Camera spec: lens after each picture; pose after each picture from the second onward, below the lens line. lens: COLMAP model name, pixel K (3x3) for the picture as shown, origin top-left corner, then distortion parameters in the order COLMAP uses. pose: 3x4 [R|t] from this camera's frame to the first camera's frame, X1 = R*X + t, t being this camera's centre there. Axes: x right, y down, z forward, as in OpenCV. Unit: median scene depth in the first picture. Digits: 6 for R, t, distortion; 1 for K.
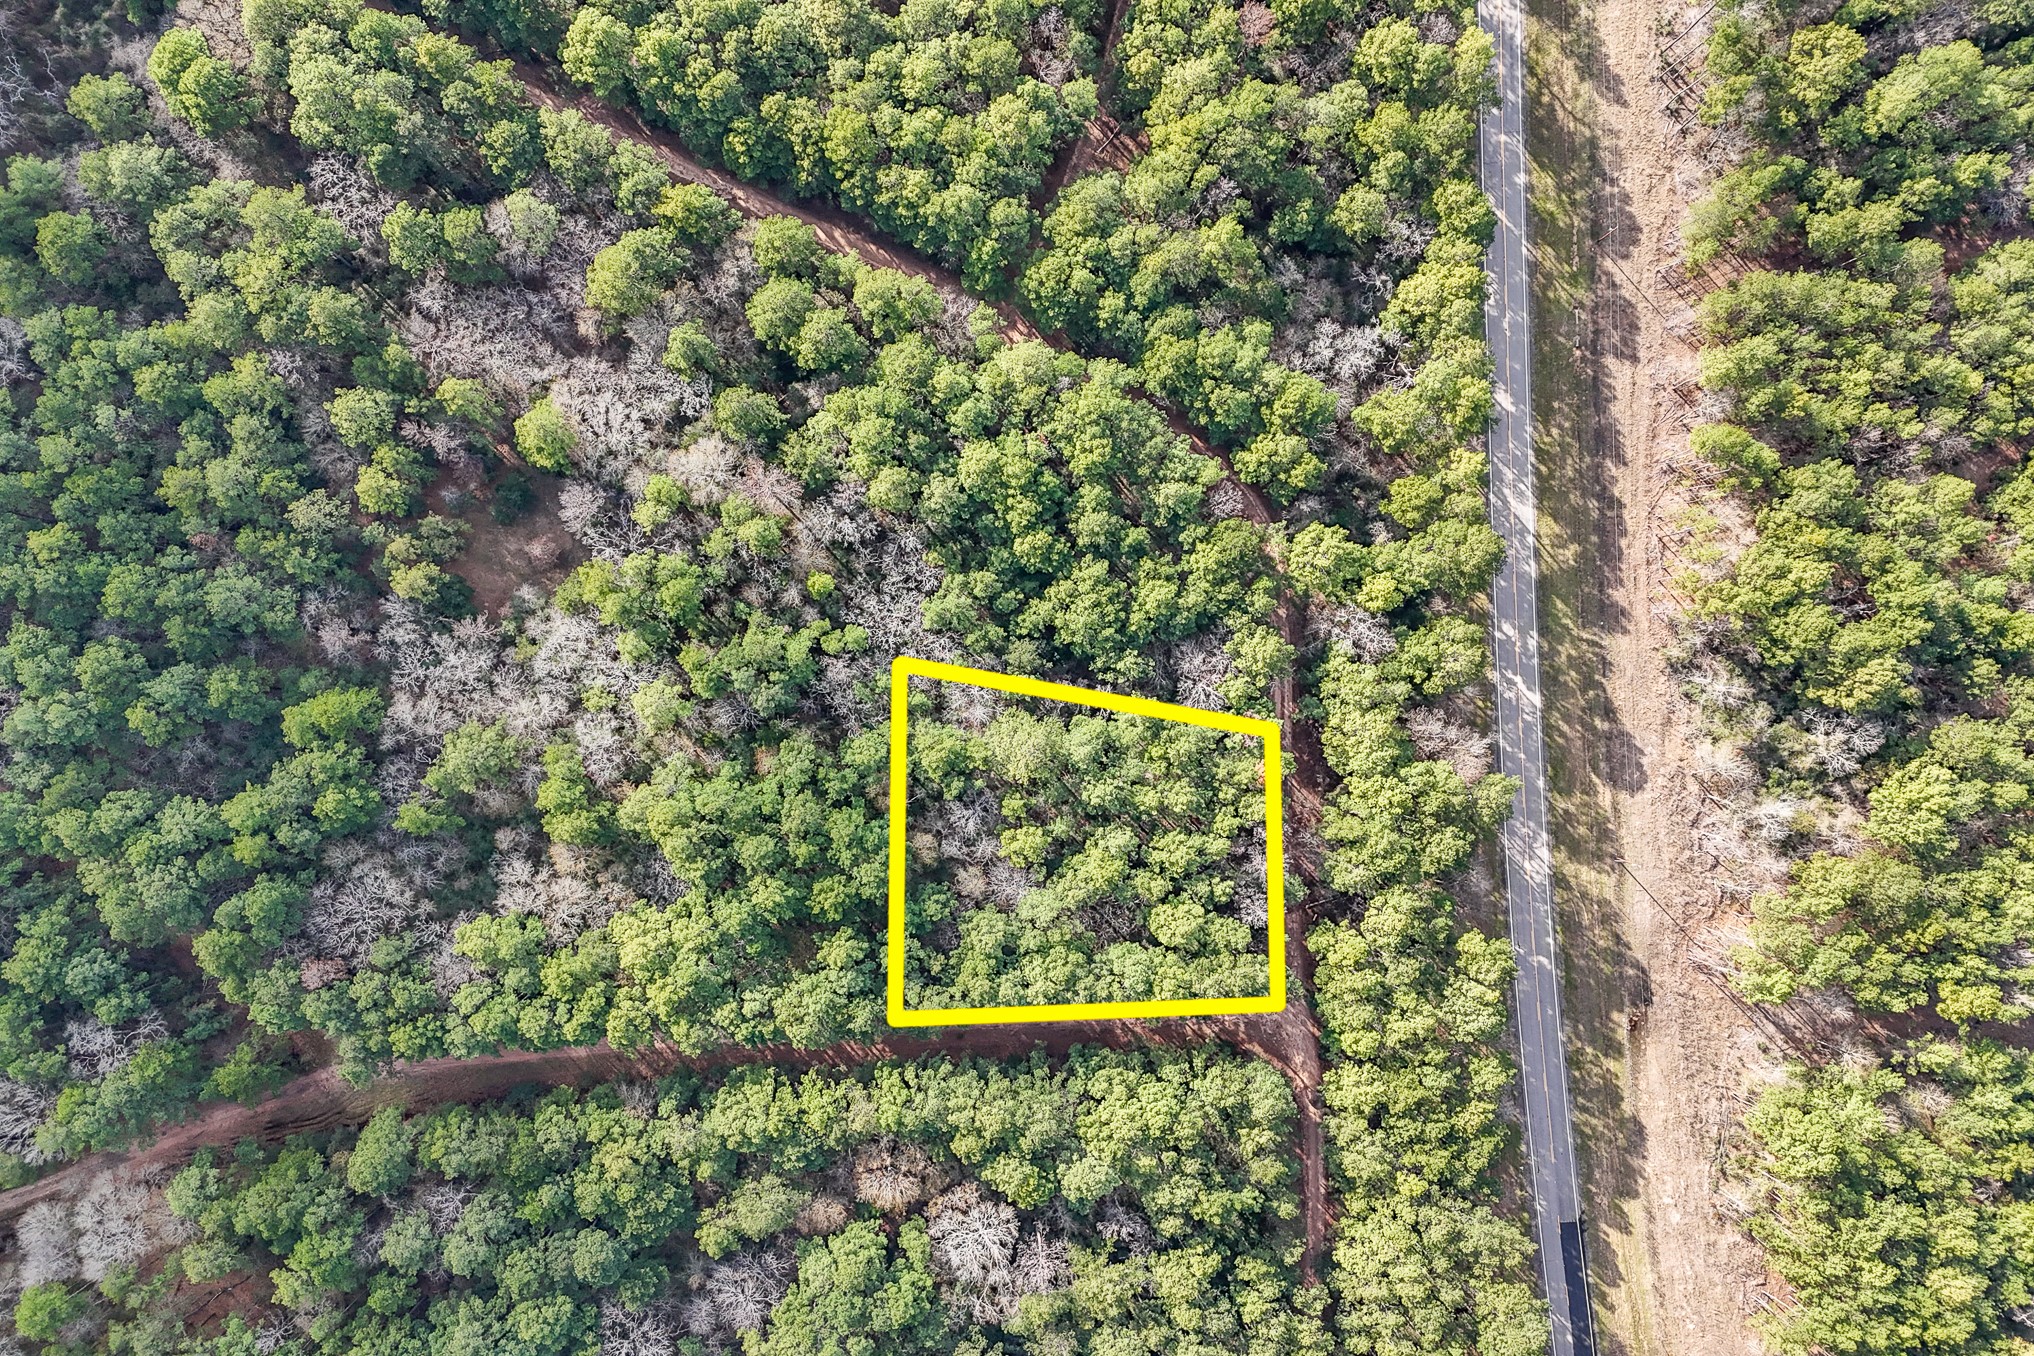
lens RADIAL K [[1483.4, 0, 998.2], [0, 1483.4, 681.7], [0, 0, 1]] dist [0.059420, -0.059367]
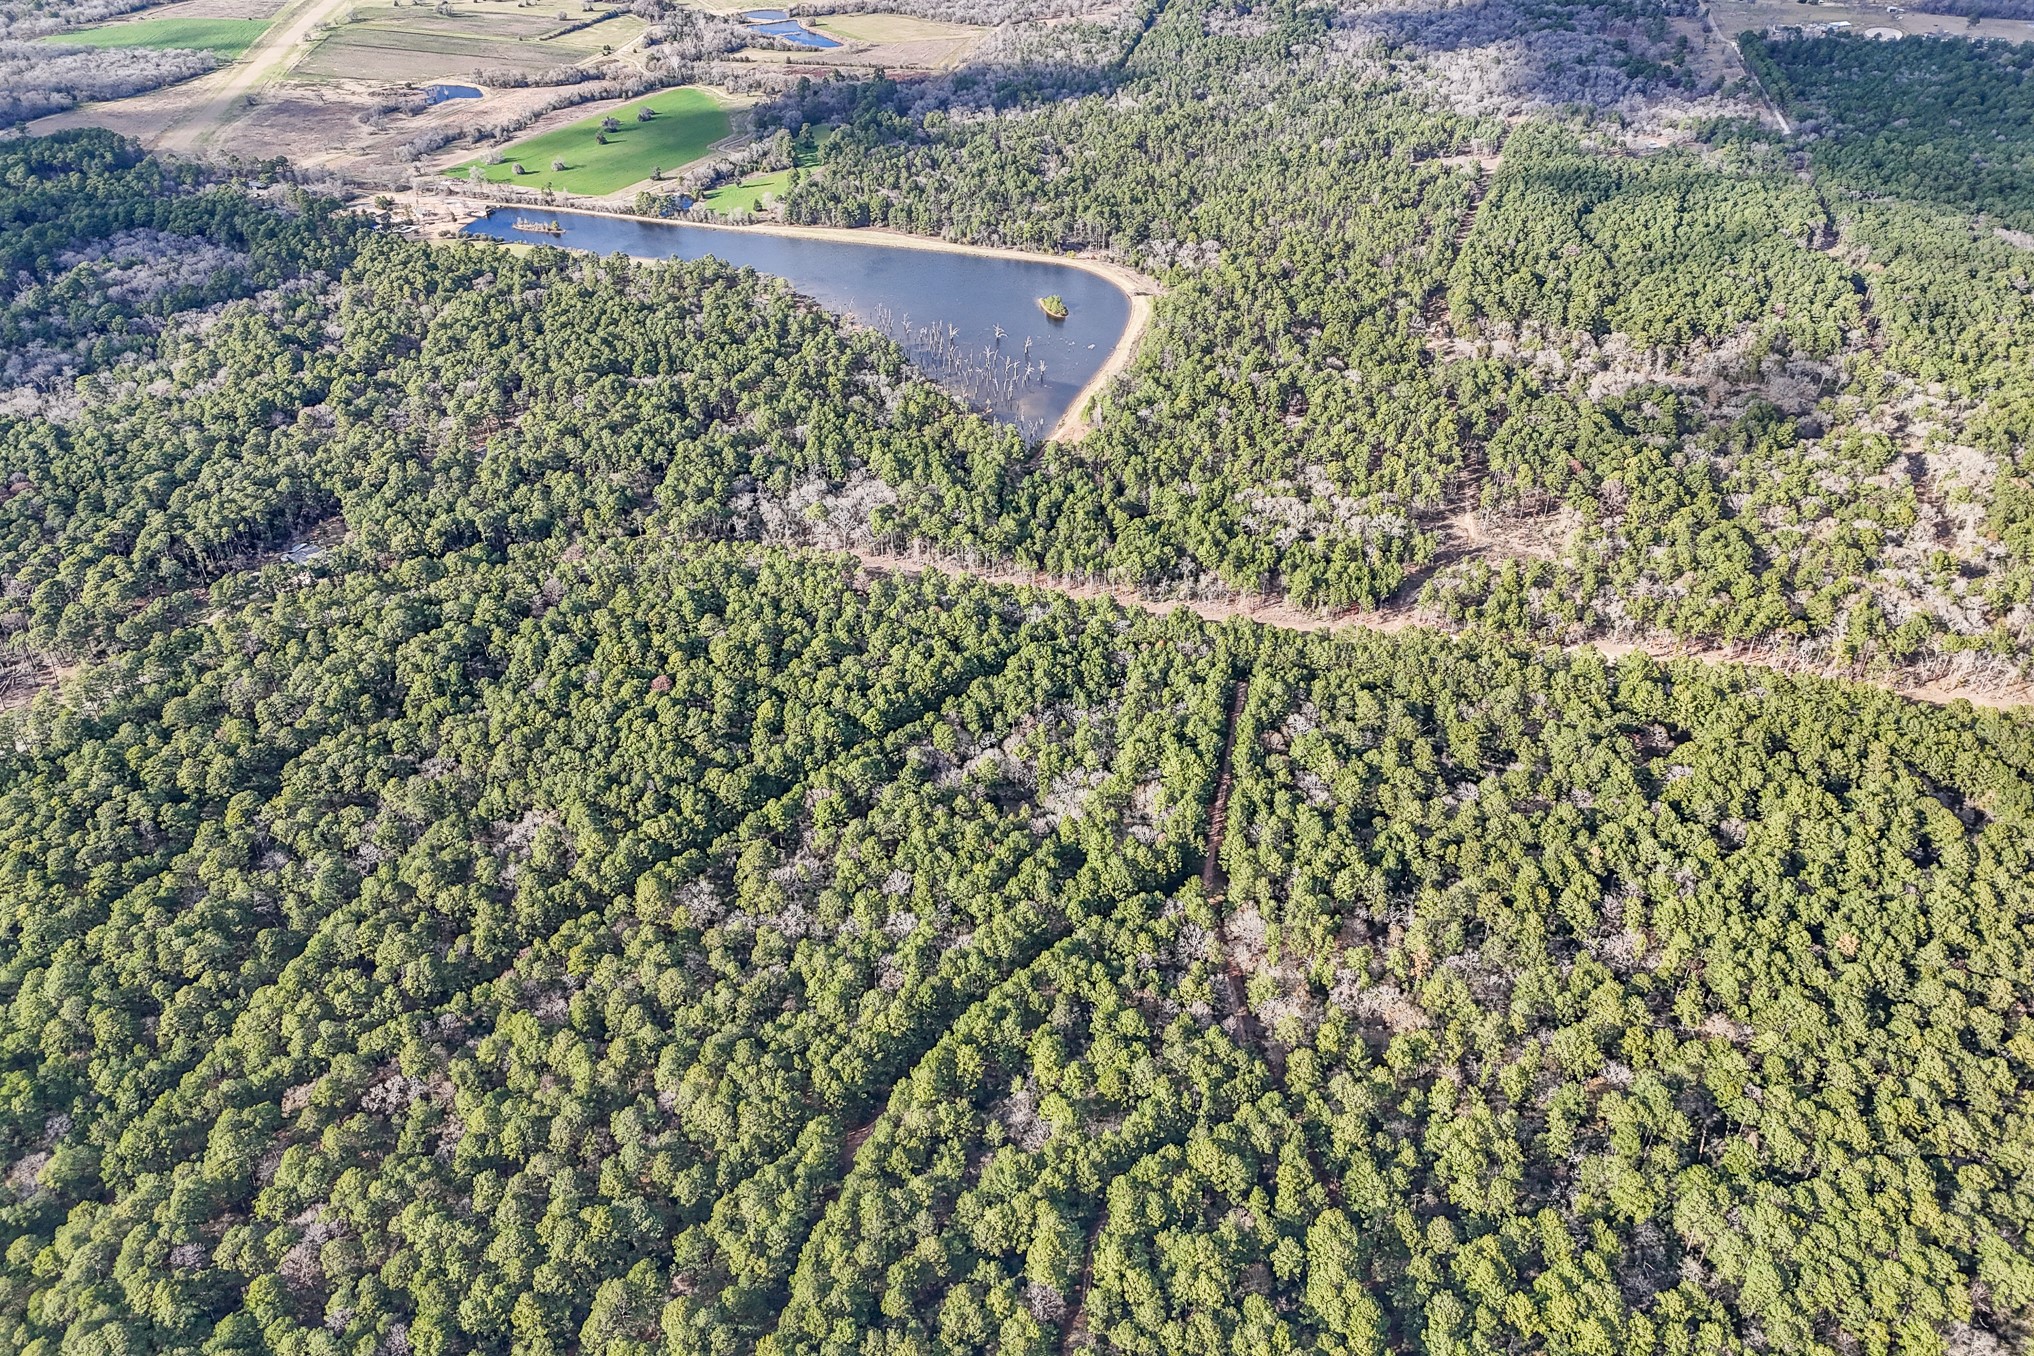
lens RADIAL K [[1480.6, 0, 1017.0], [0, 1480.6, 678.0], [0, 0, 1]] dist [0.060371, -0.052928]
pose [[0.278021, -0.554563, 0.784324, -2.367549], [0.960524, 0.152102, -0.232933, 0.504688], [0.009878, 0.818123, 0.574958, -0.729058]]
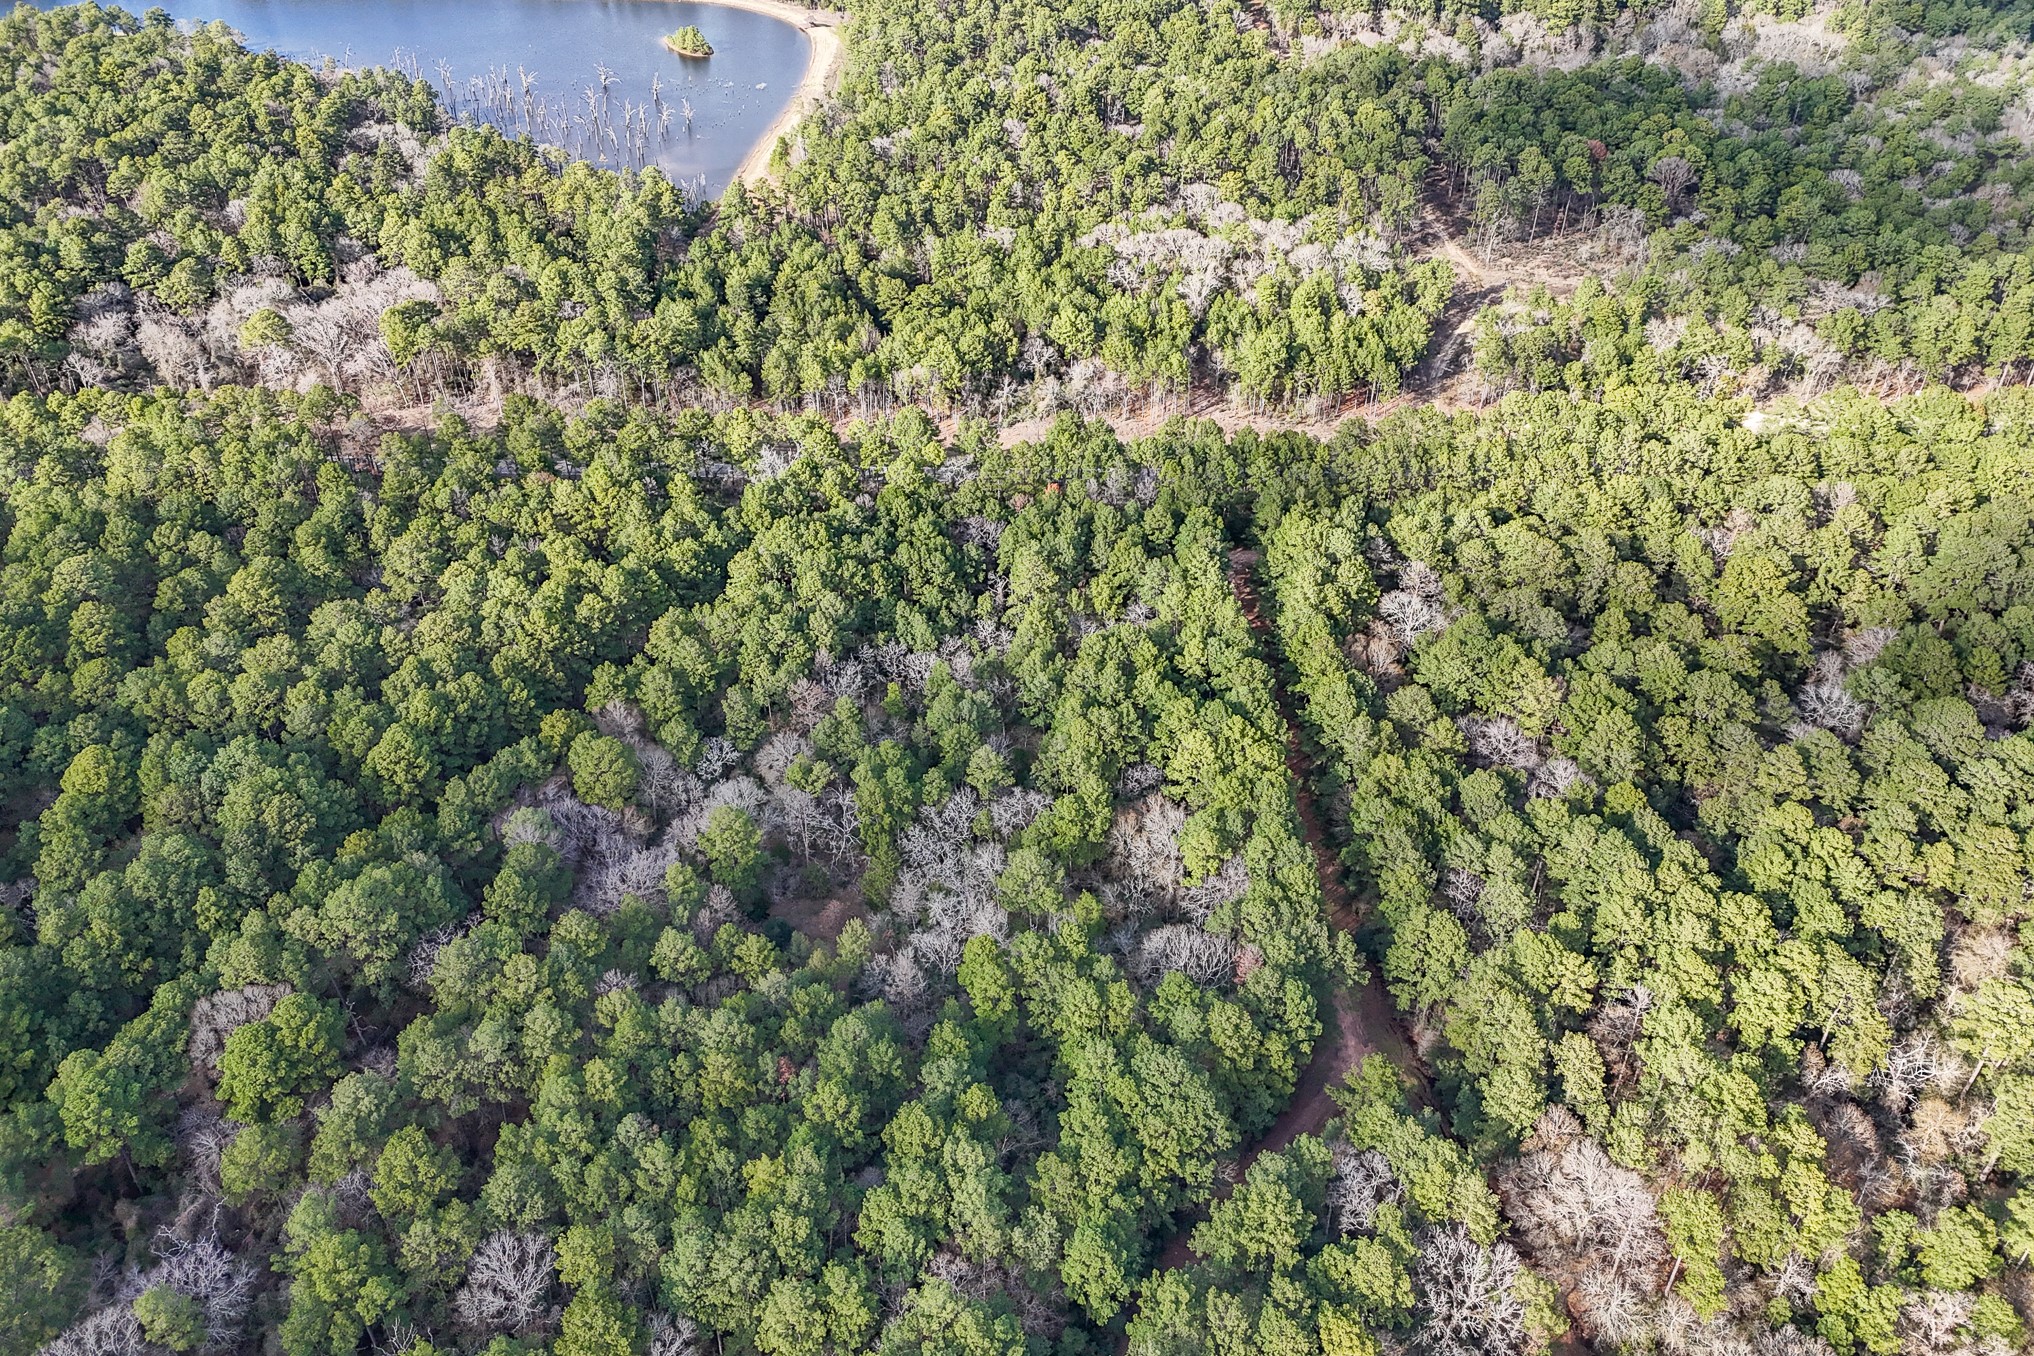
lens RADIAL K [[1487.4, 0, 1023.1], [0, 1487.4, 679.8], [0, 0, 1]] dist [0.056882, -0.050475]
pose [[0.022940, -0.604602, 0.796197, -1.086640], [0.999737, 0.013467, -0.018578, 0.062333], [0.000510, 0.796414, 0.604752, 0.263782]]
